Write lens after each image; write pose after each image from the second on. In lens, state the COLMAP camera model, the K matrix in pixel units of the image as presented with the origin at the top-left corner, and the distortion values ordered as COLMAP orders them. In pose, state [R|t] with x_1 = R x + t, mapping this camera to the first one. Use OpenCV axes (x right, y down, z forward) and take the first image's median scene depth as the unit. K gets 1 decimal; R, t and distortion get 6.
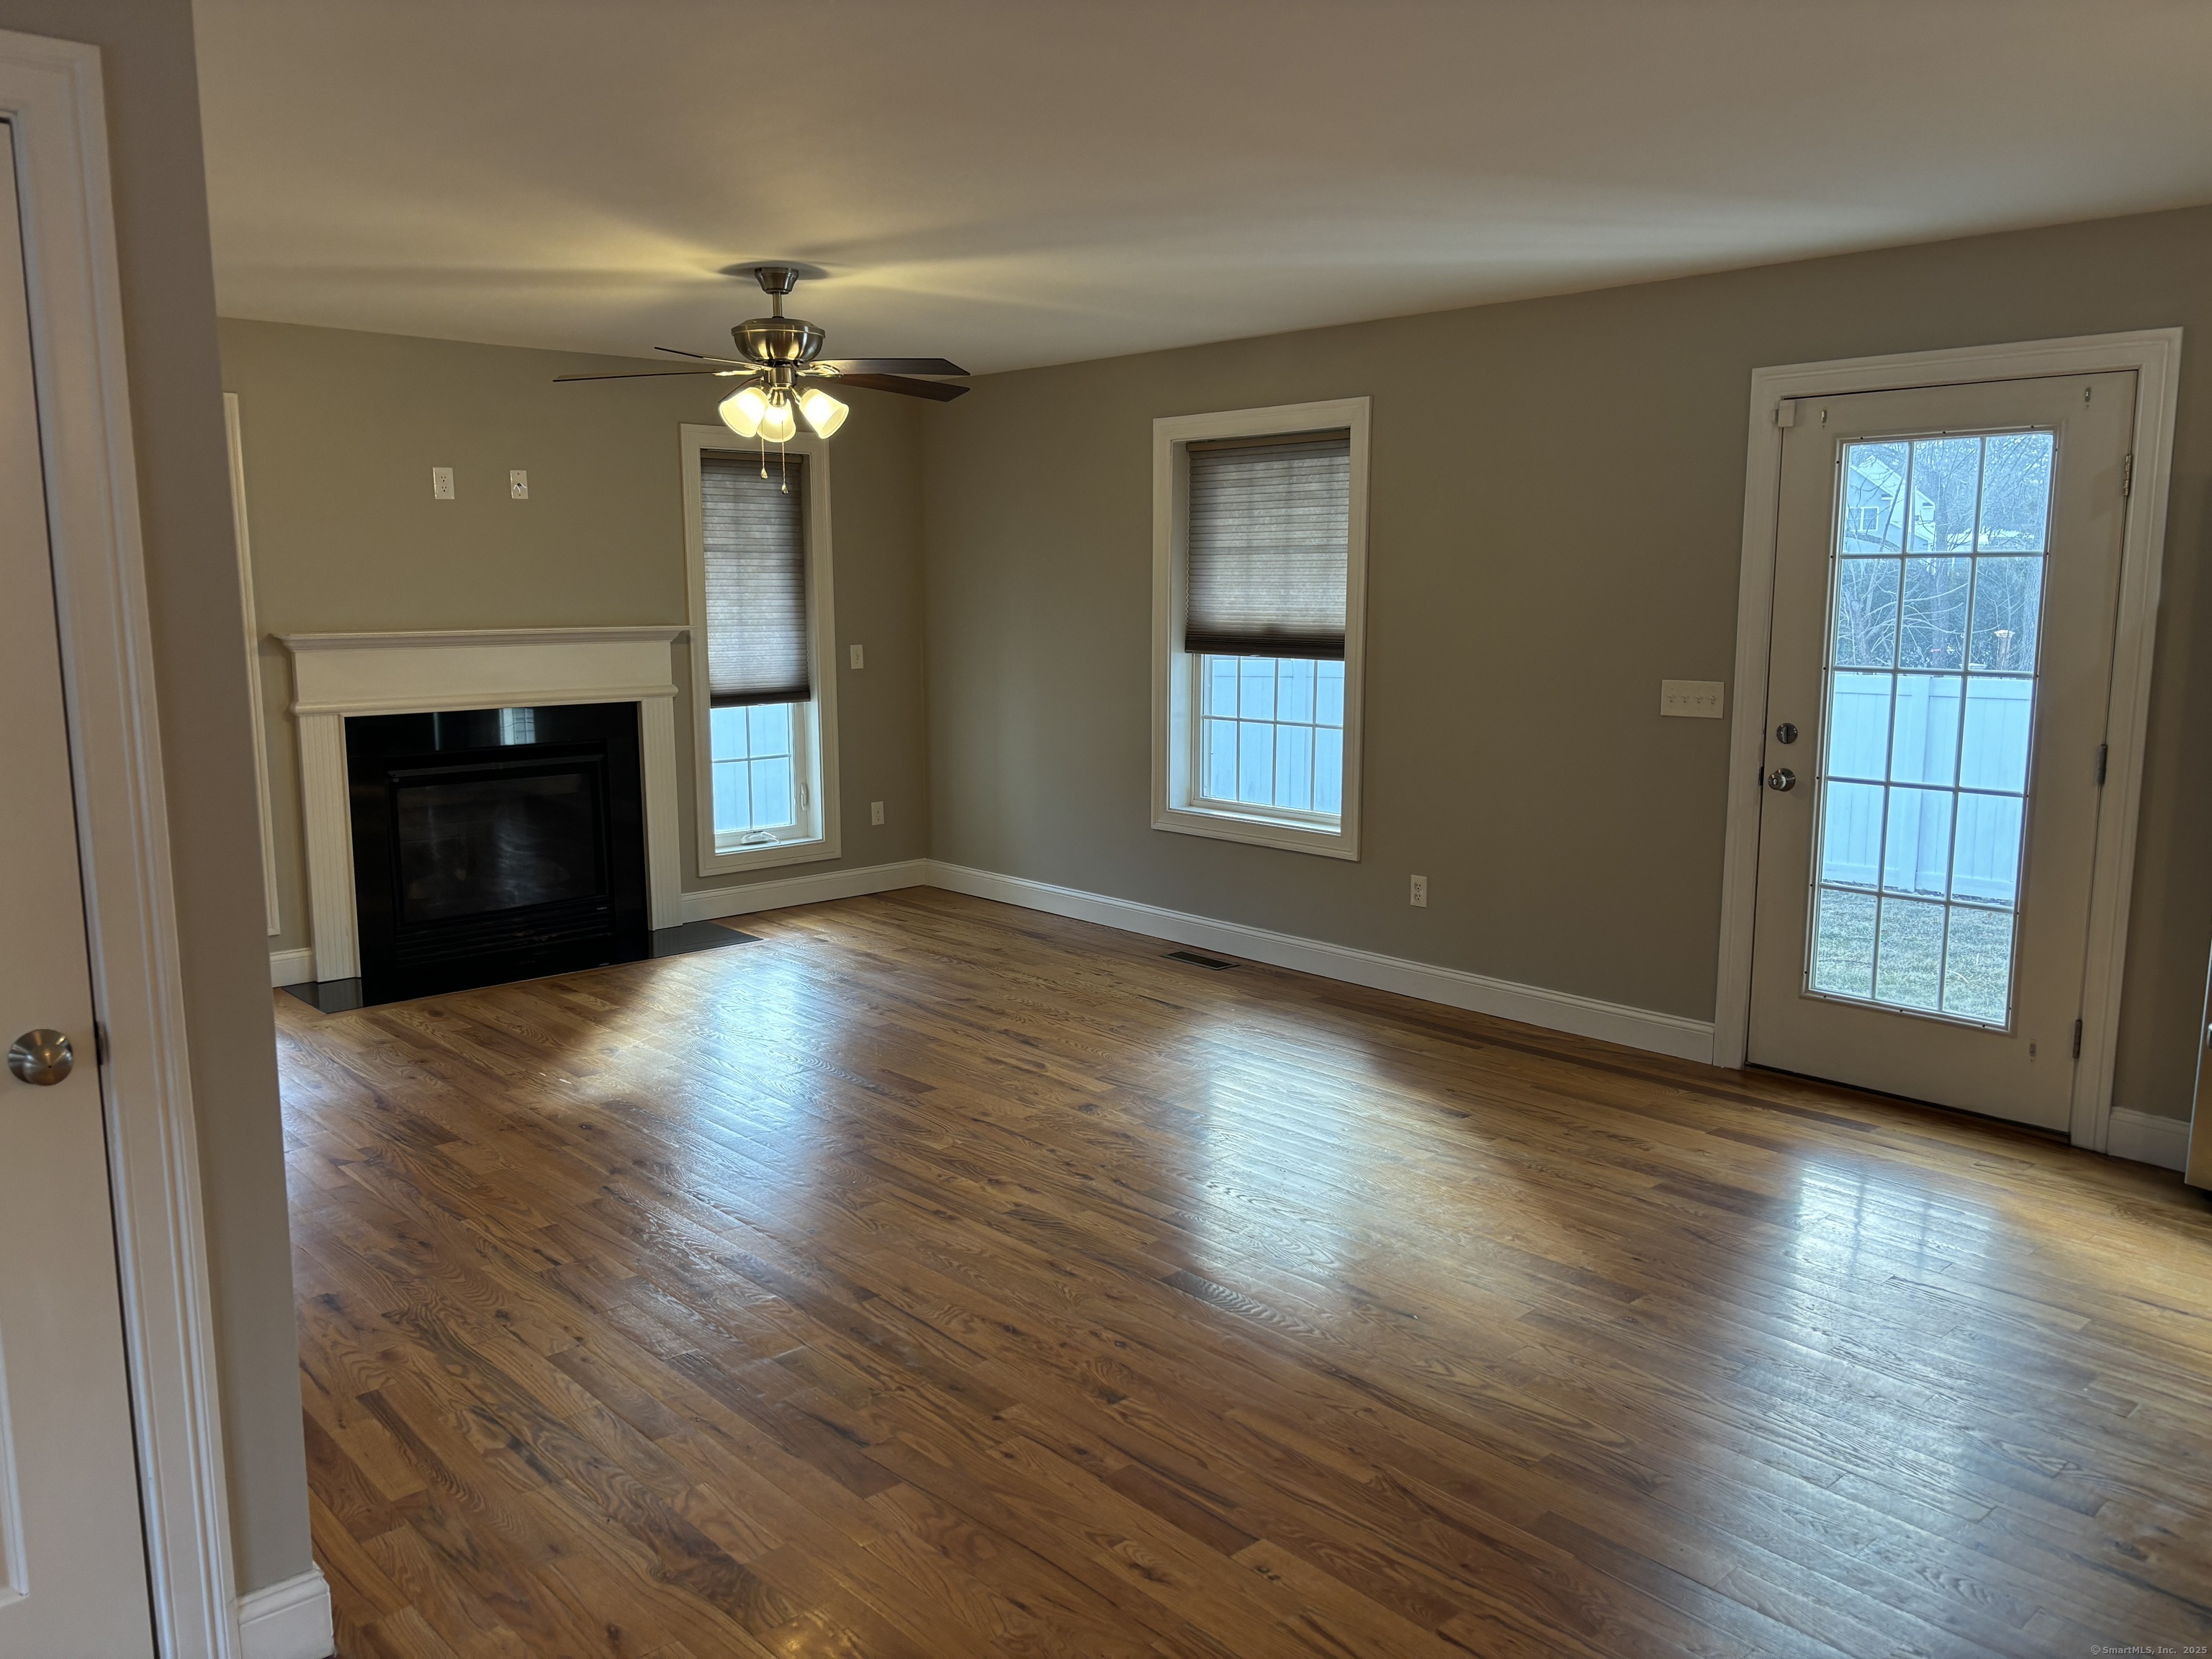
lens RADIAL K [[1671.0, 0, 1106.0], [0, 1671.0, 850.5], [0, 0, 1]] dist [0.041250, -0.043755]
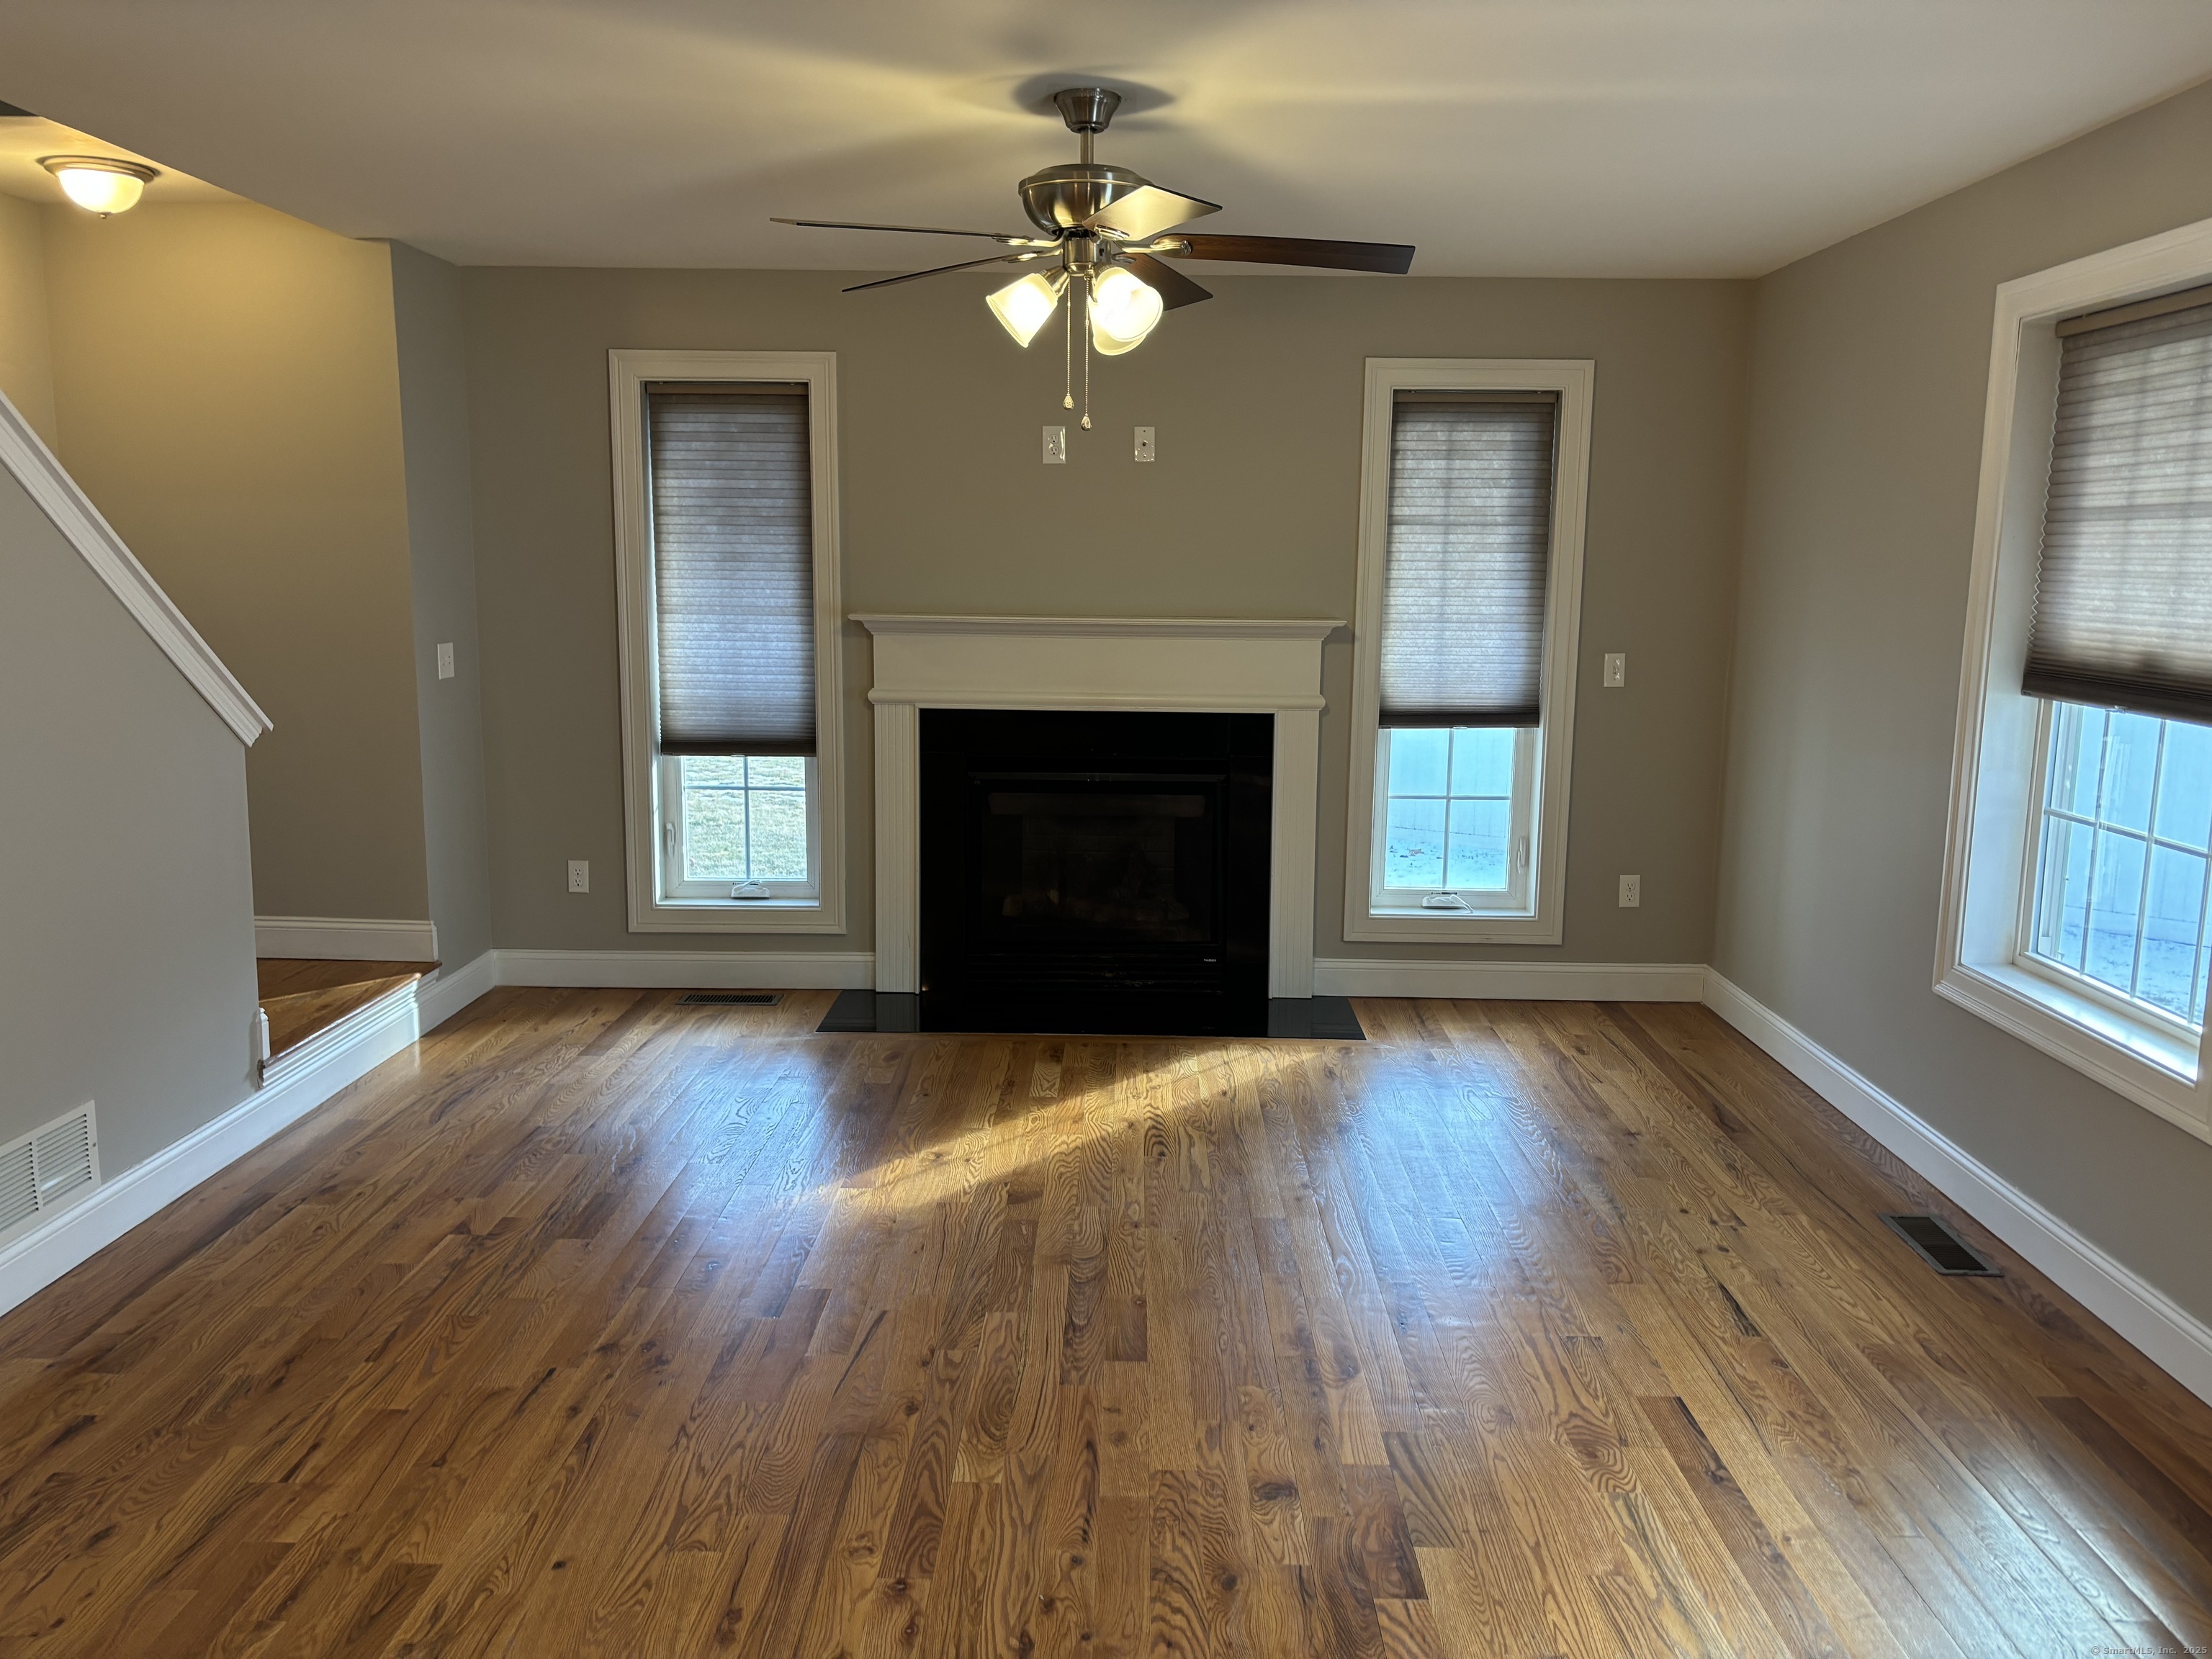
lens RADIAL K [[1681.8, 0, 1102.3], [0, 1681.8, 820.4], [0, 0, 1]] dist [0.053037, -0.051803]
pose [[0.723950, 0.117048, -0.679850, 0.242858], [-0.124577, 0.991480, 0.038043, -0.066777], [0.678510, 0.057152, 0.732364, 0.414518]]
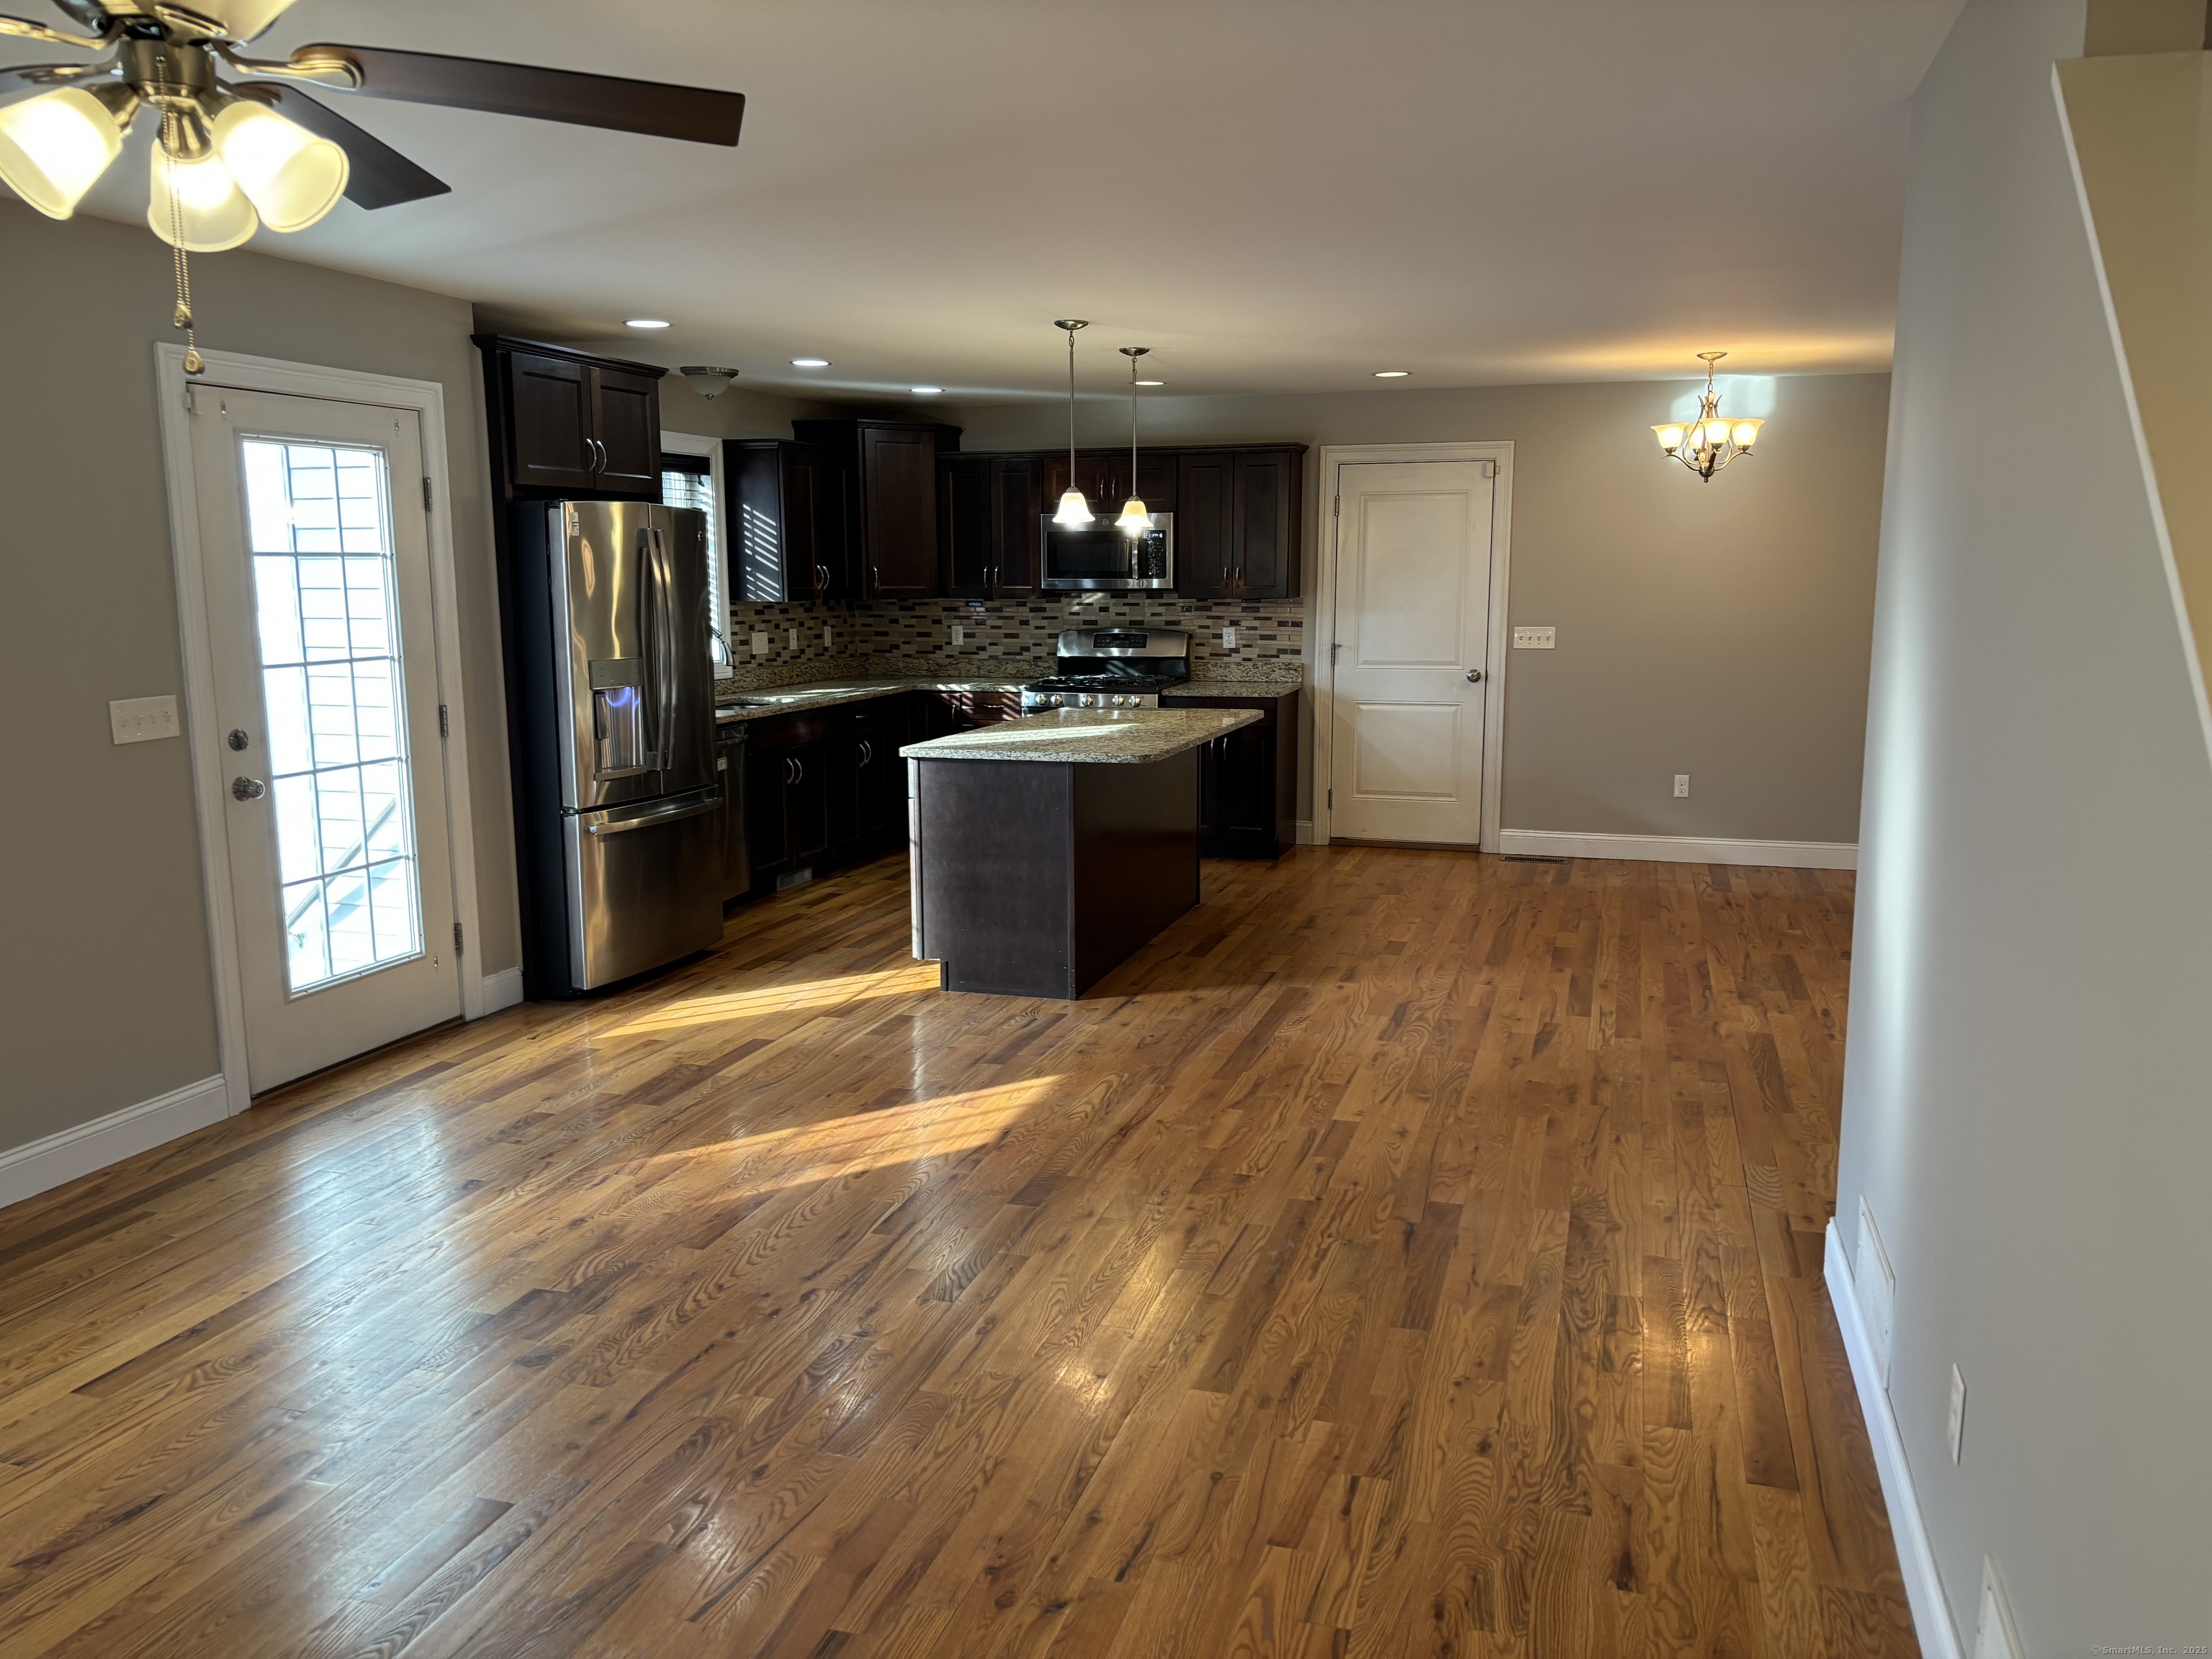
lens RADIAL K [[1671.0, 0, 1106.0], [0, 1671.0, 850.5], [0, 0, 1]] dist [0.041250, -0.043755]
pose [[-0.500713, -0.144619, 0.853447, -0.532534], [0.148924, 0.956851, 0.249514, -0.140646], [-0.852706, 0.252034, -0.457570, 0.833166]]
